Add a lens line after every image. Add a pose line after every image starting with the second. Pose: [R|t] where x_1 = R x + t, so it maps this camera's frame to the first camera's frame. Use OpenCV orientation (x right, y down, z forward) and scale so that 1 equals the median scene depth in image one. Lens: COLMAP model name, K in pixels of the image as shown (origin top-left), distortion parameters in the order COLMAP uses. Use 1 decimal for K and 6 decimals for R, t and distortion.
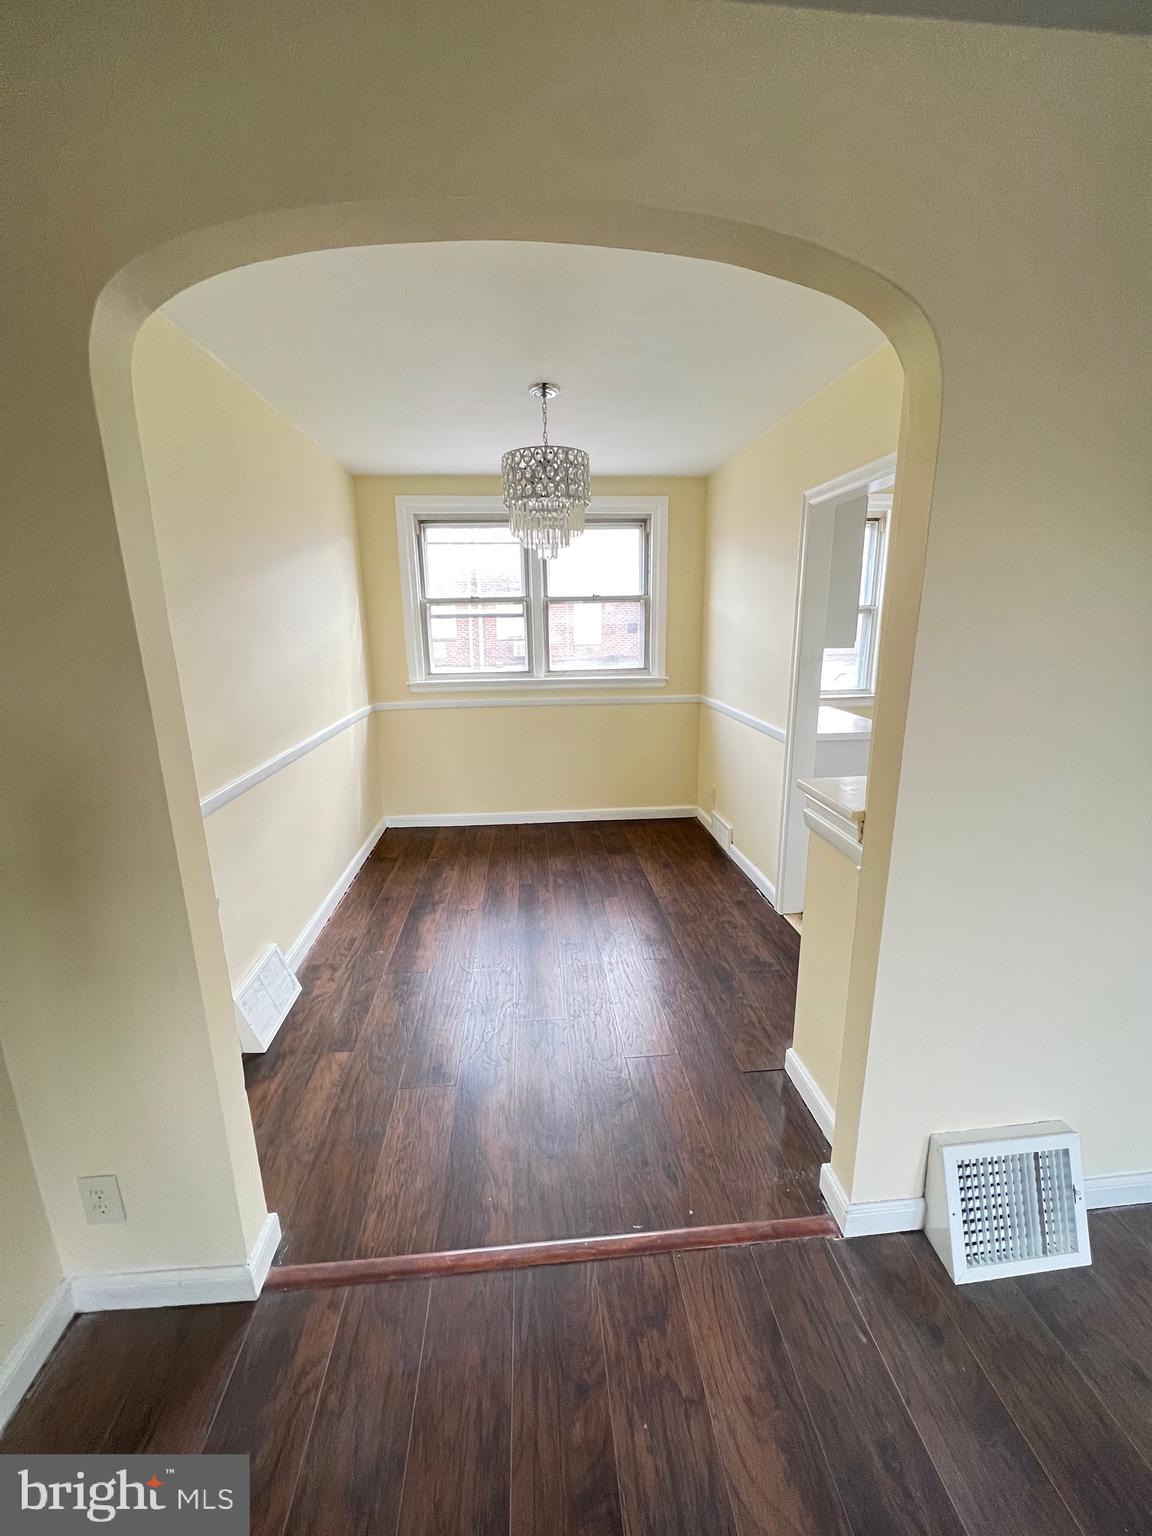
lens RADIAL K [[615.4, 0, 576.0], [0, 615.4, 768.0], [0, 0, 1]] dist [-0.000809, 0.000285]
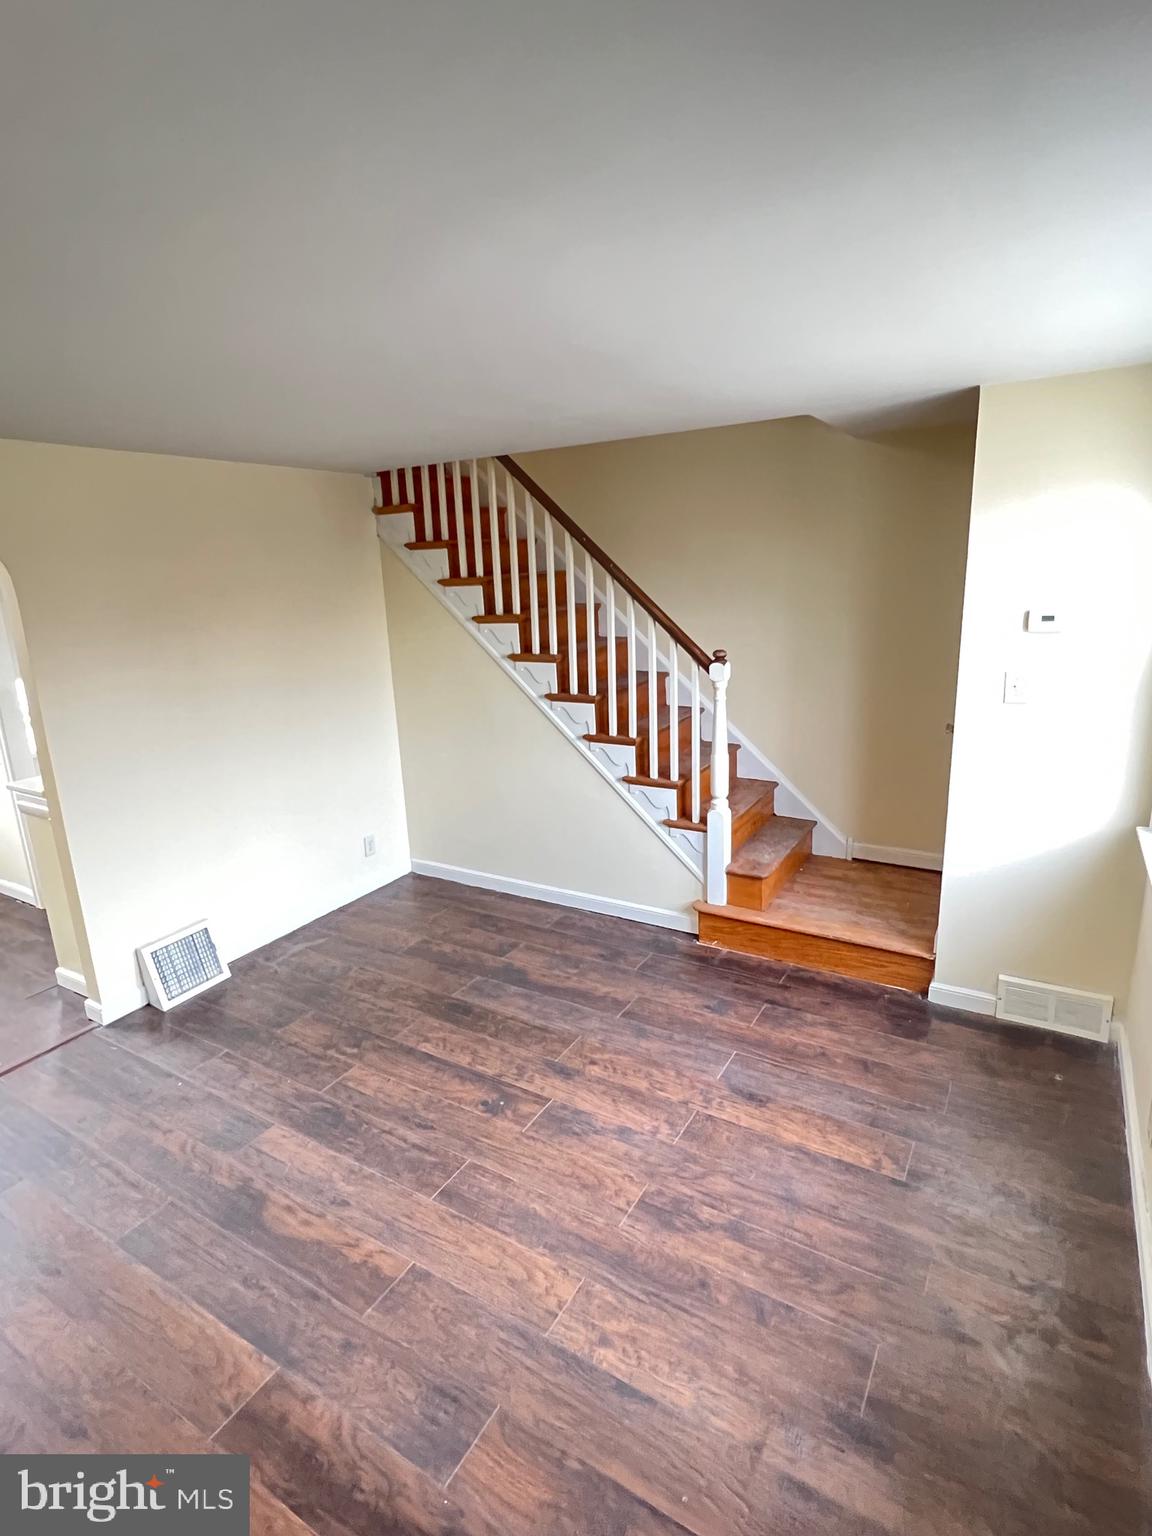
lens RADIAL K [[783.7, 0, 572.5], [0, 783.7, 761.0], [0, 0, 1]] dist [-0.002451, -0.000274]
pose [[0.588491, -0.204771, 0.782143, -0.176385], [0.223227, 0.970944, 0.086242, 0.061533], [-0.777077, 0.123843, 0.617102, -0.719182]]
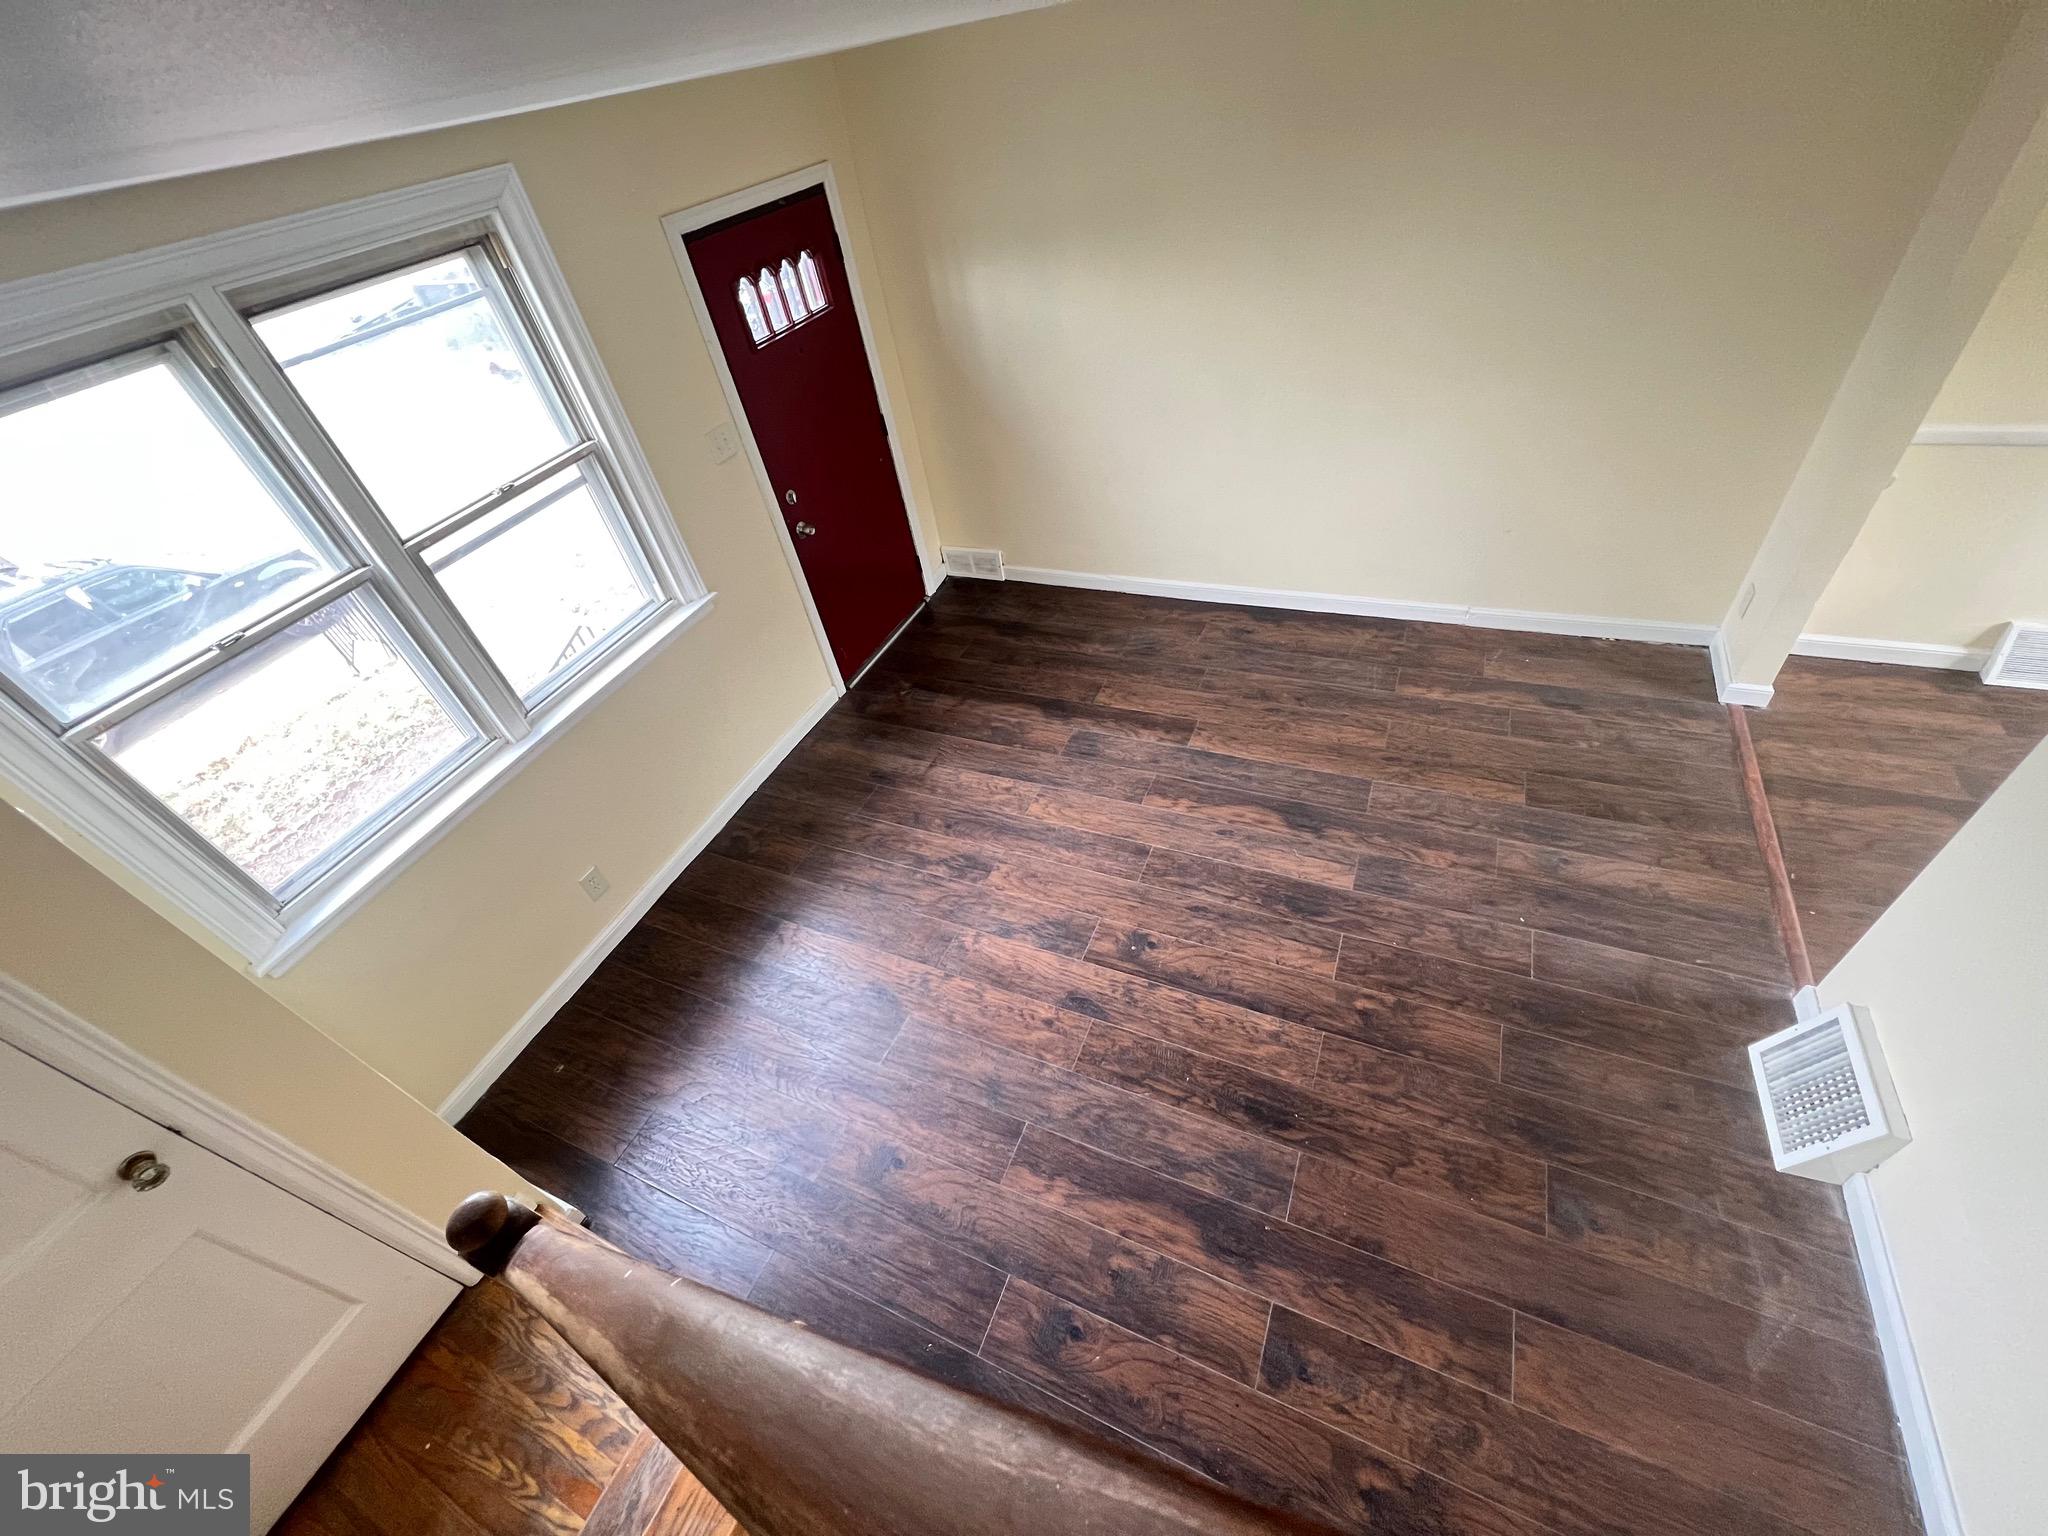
lens RADIAL K [[820.5, 0, 1022.8], [0, 820.5, 763.8], [0, 0, 1]] dist [-0.000809, 0.000285]
pose [[-0.469549, 0.650946, -0.596484, 0.828601], [-0.057429, 0.651643, 0.756349, -0.292877], [0.881036, 0.389399, -0.268595, -0.020030]]
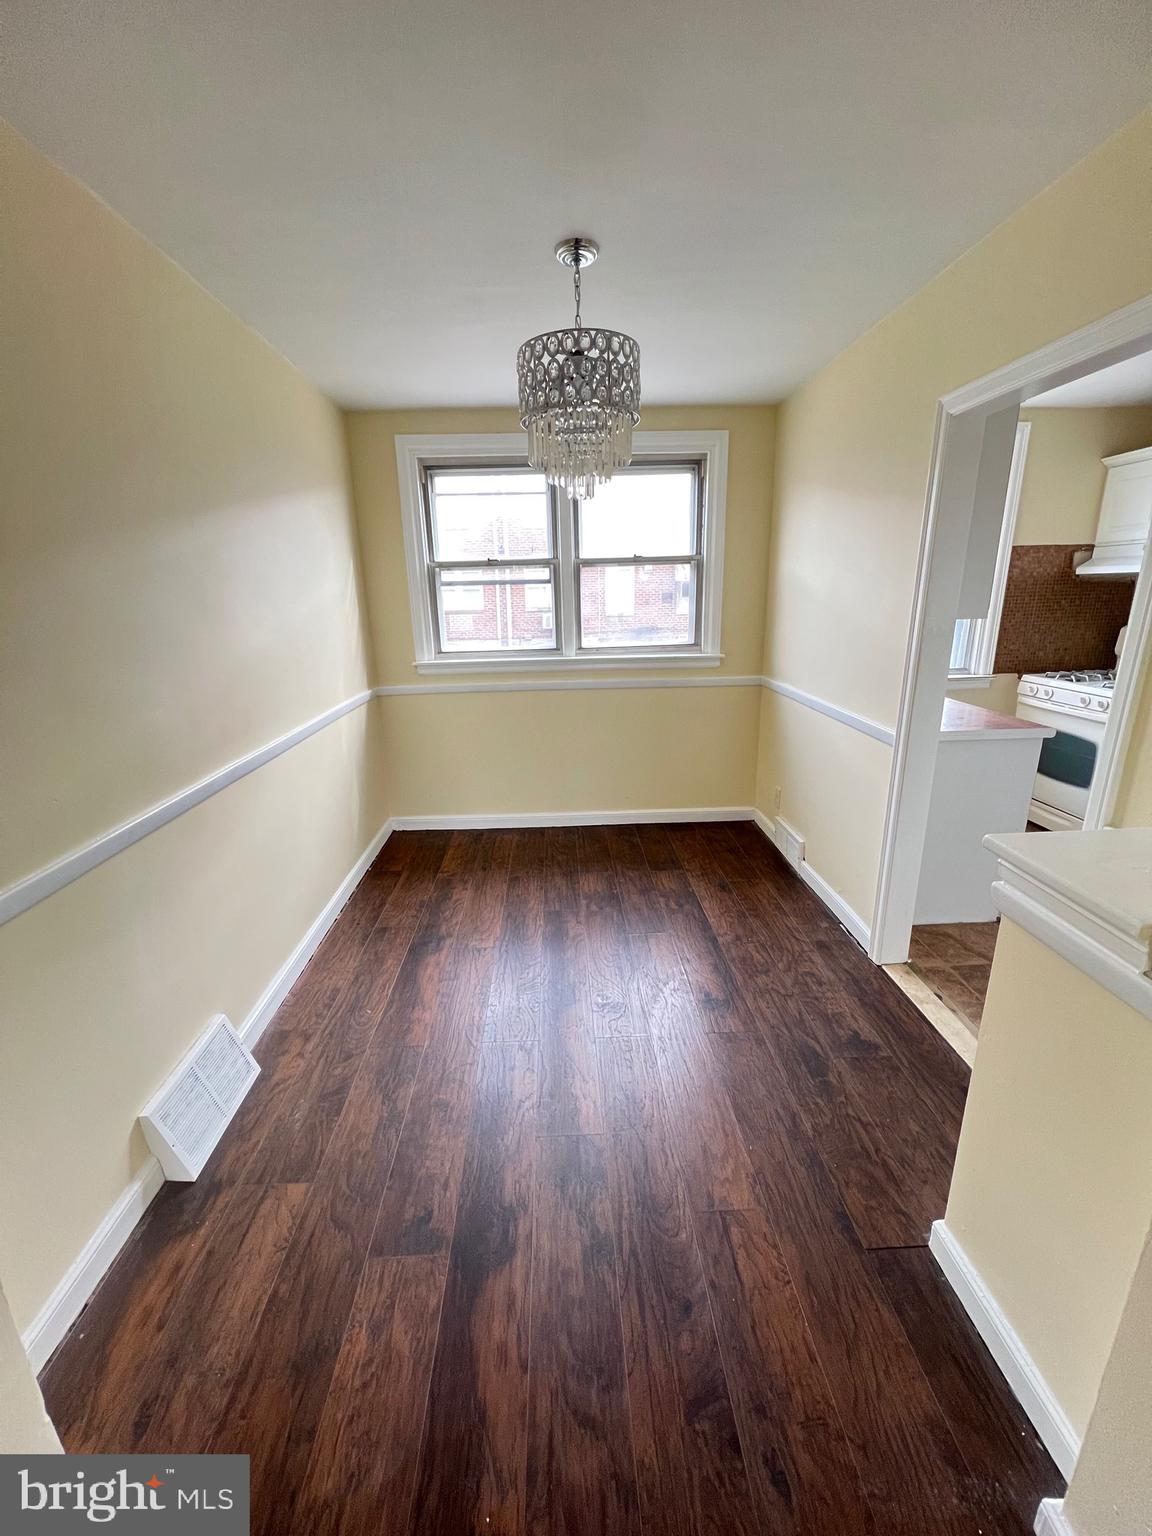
lens RADIAL K [[615.4, 0, 576.0], [0, 615.4, 768.0], [0, 0, 1]] dist [-0.000809, 0.000285]
pose [[0.998819, 0.004905, -0.048331, -0.012317], [-0.002744, 0.998998, 0.044672, -0.043541], [0.048502, -0.044486, 0.997832, 0.212843]]
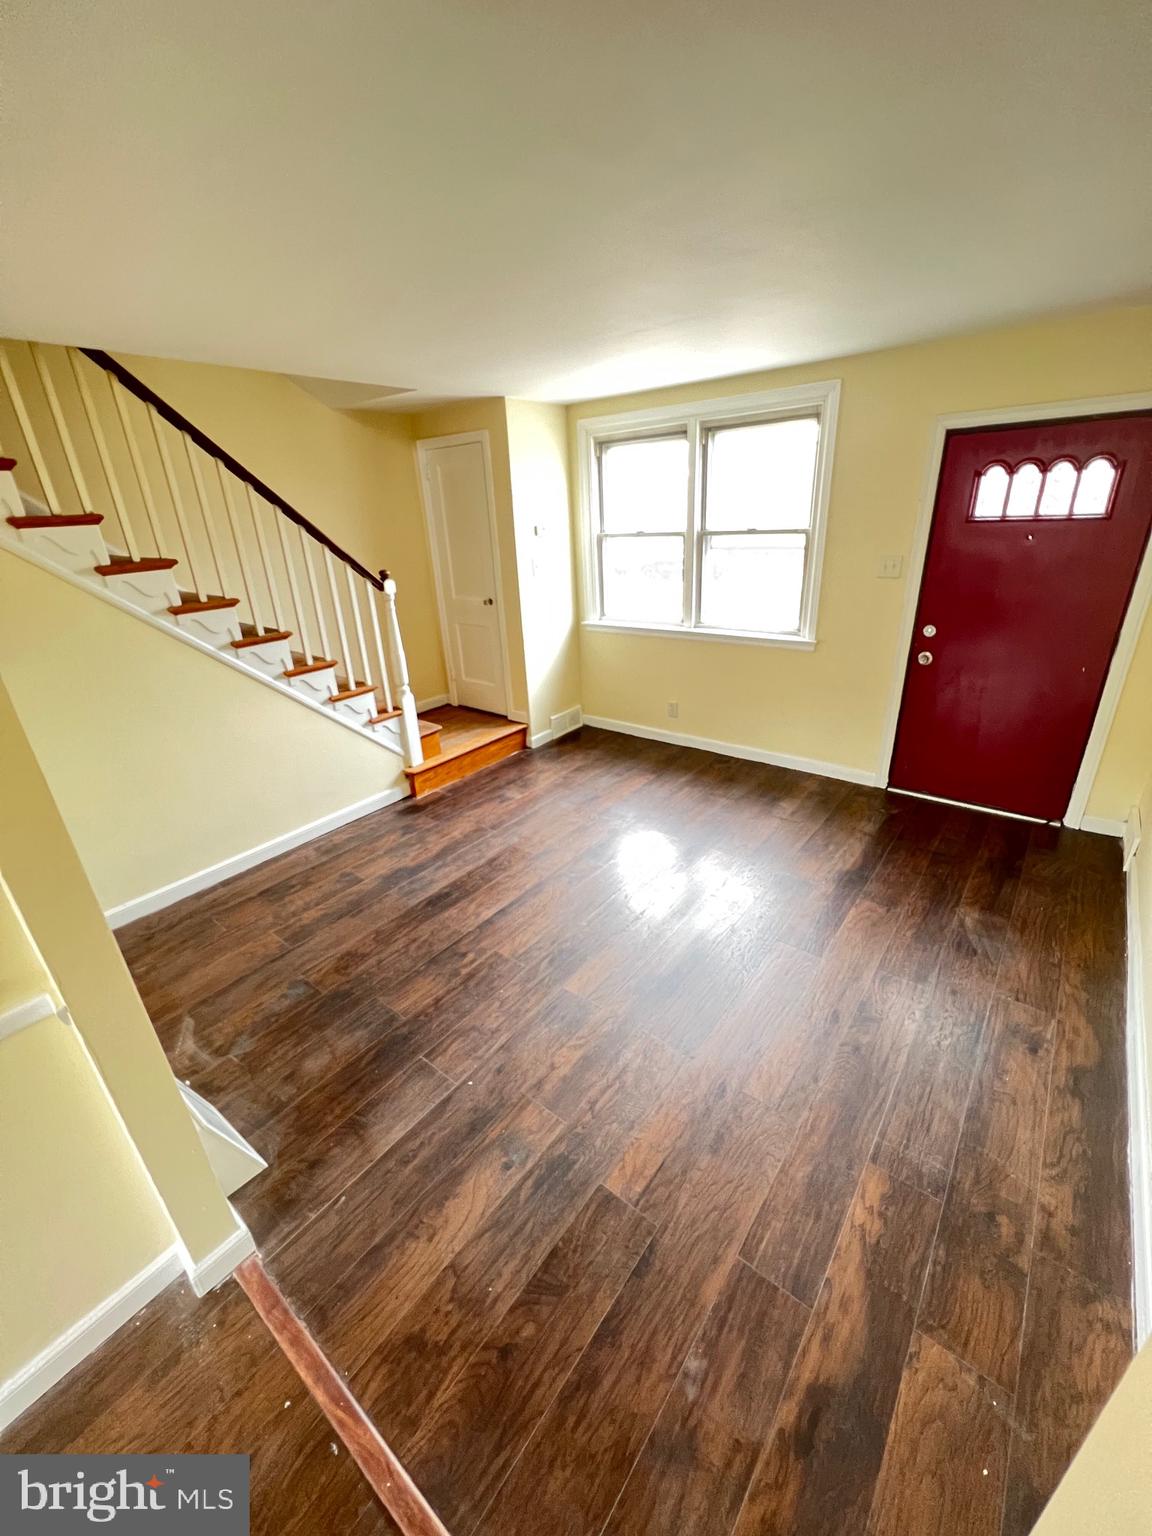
lens RADIAL K [[615.4, 0, 576.0], [0, 615.4, 768.0], [0, 0, 1]] dist [-0.000809, 0.000285]
pose [[-0.728406, -0.223066, 0.647817, -0.222483], [0.218760, 0.820306, 0.528434, -0.170827], [-0.649284, 0.526631, -0.548717, 0.371091]]
